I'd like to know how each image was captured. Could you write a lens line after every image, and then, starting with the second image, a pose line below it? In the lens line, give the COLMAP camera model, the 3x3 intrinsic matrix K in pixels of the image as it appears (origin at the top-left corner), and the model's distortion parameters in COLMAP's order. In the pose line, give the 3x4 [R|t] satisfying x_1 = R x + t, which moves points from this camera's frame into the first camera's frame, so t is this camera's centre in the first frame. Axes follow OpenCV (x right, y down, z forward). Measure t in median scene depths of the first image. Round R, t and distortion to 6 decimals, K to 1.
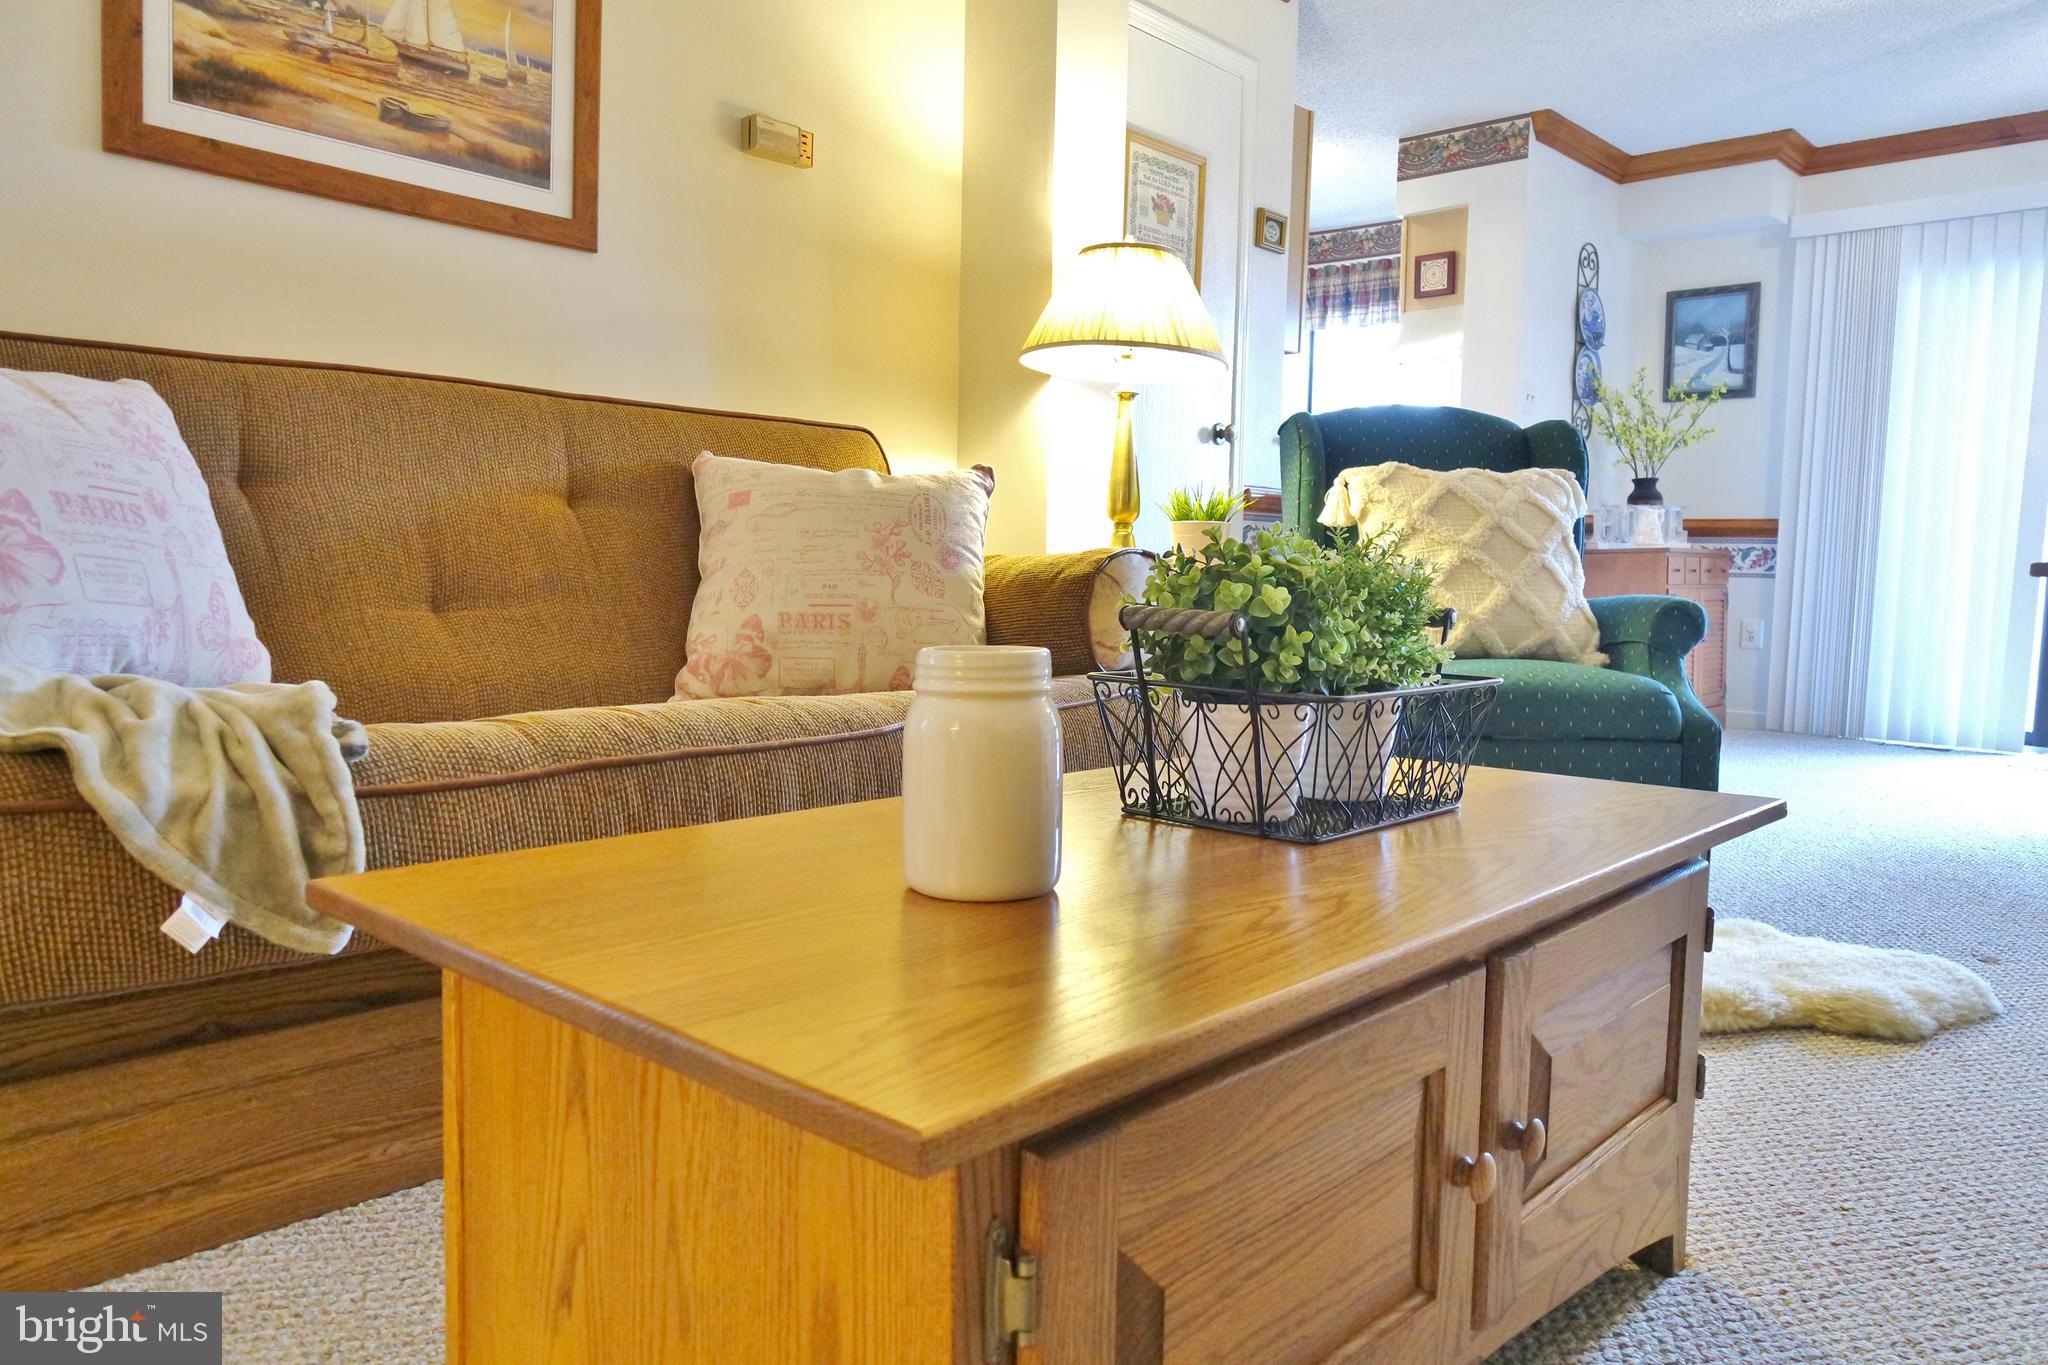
lens RADIAL K [[1406.9, 0, 1013.3], [0, 1406.9, 670.3], [0, 0, 1]] dist [-0.012948, 0.008364]
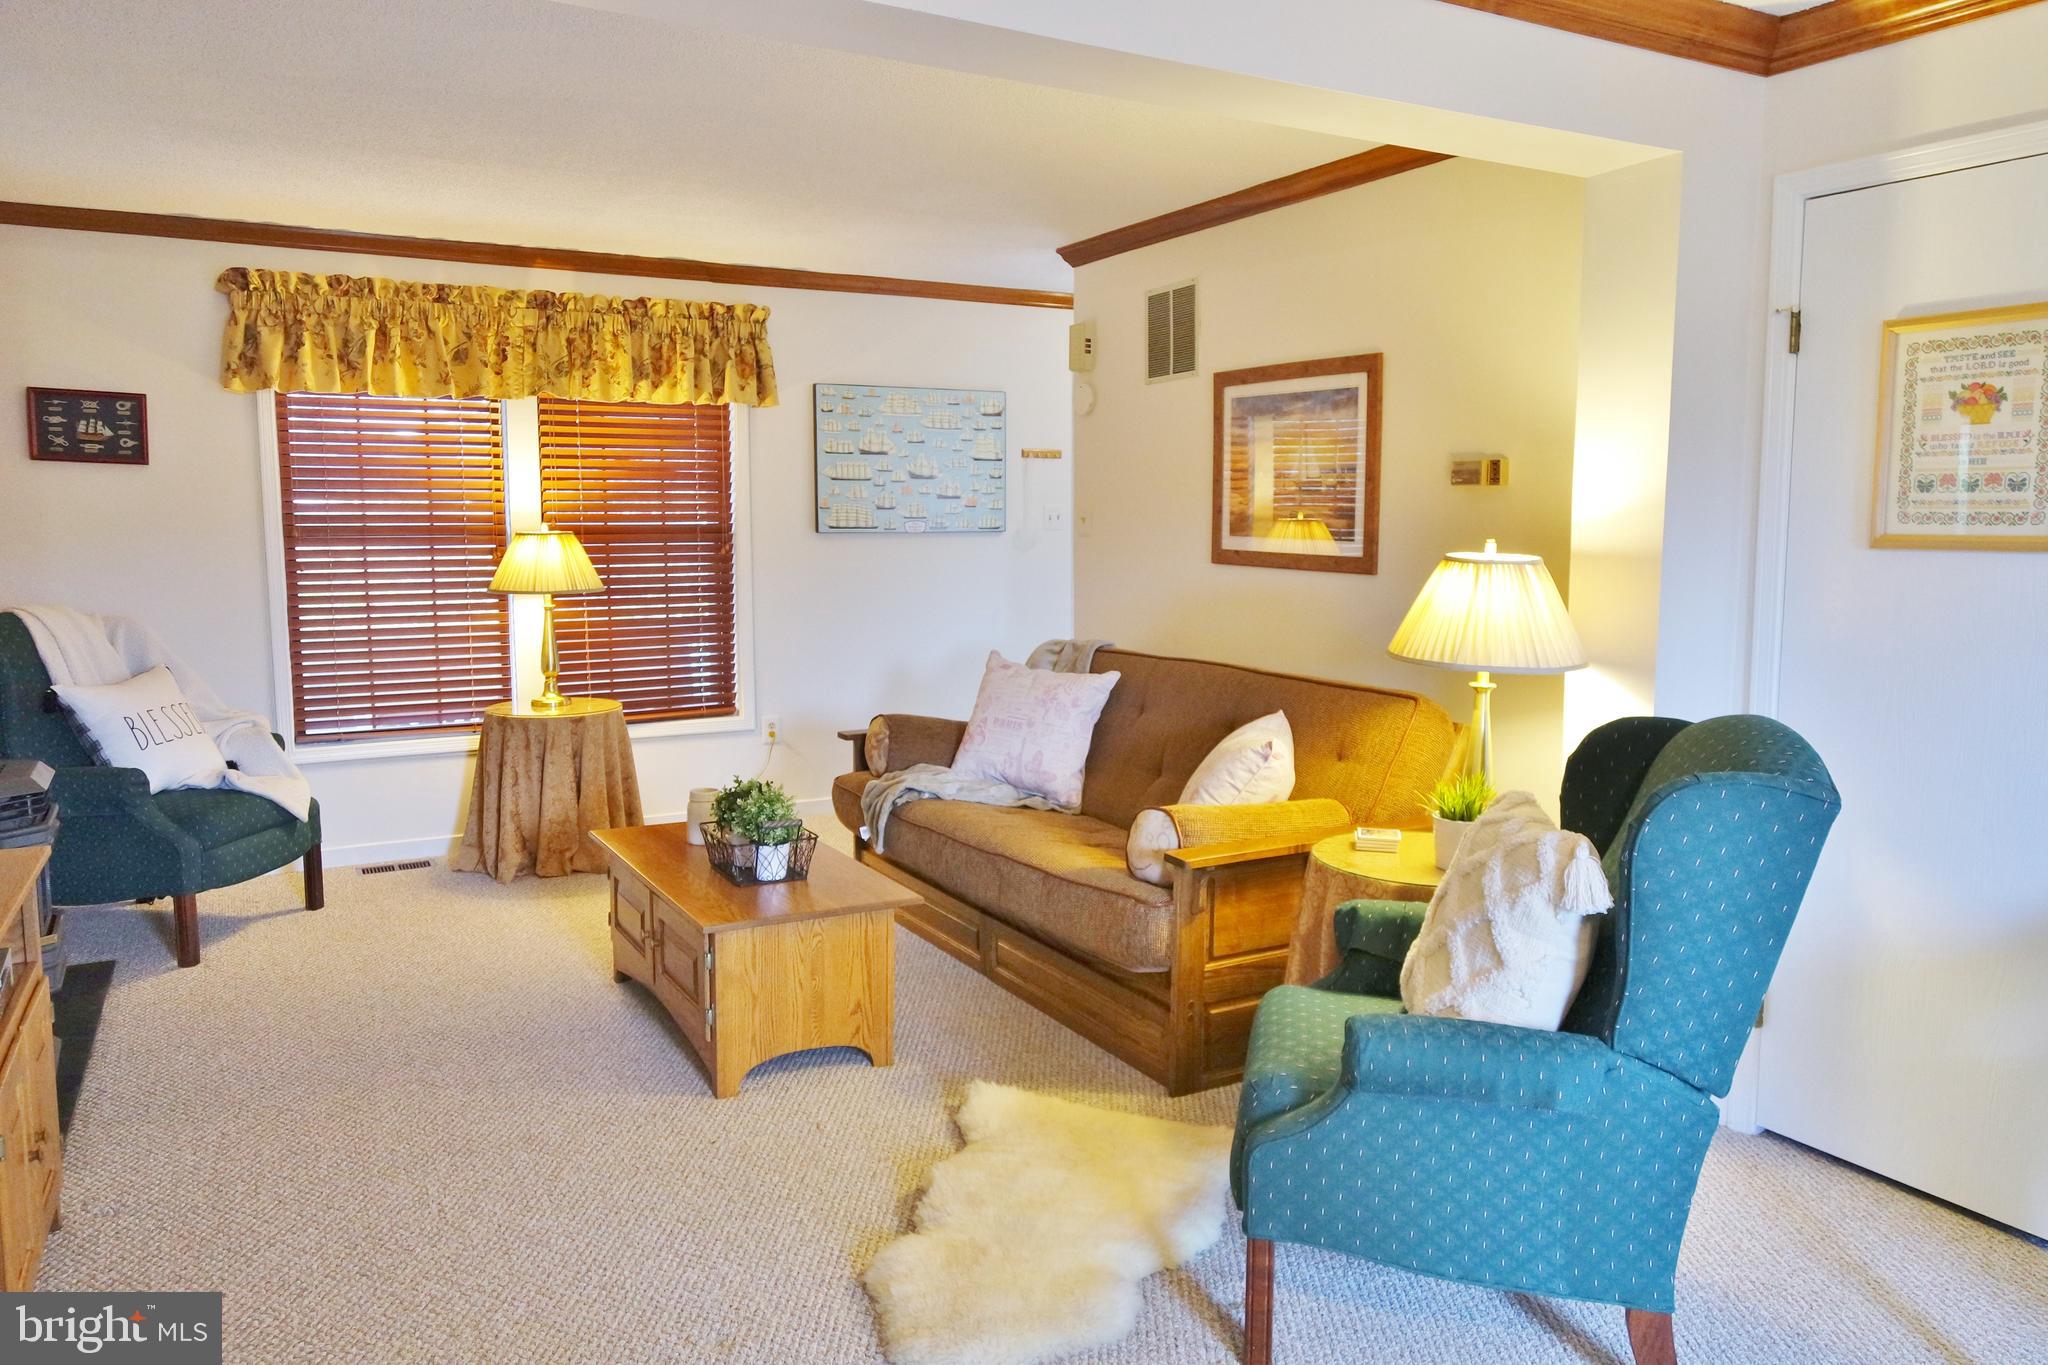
lens RADIAL K [[1406.9, 0, 1023.0], [0, 1406.9, 680.5], [0, 0, 1]] dist [-0.012948, 0.008364]
pose [[-0.306975, 0.084961, -0.947918, 1.619702], [-0.087880, 0.989222, 0.117122, -0.407135], [0.947652, 0.119257, -0.296200, 1.361285]]
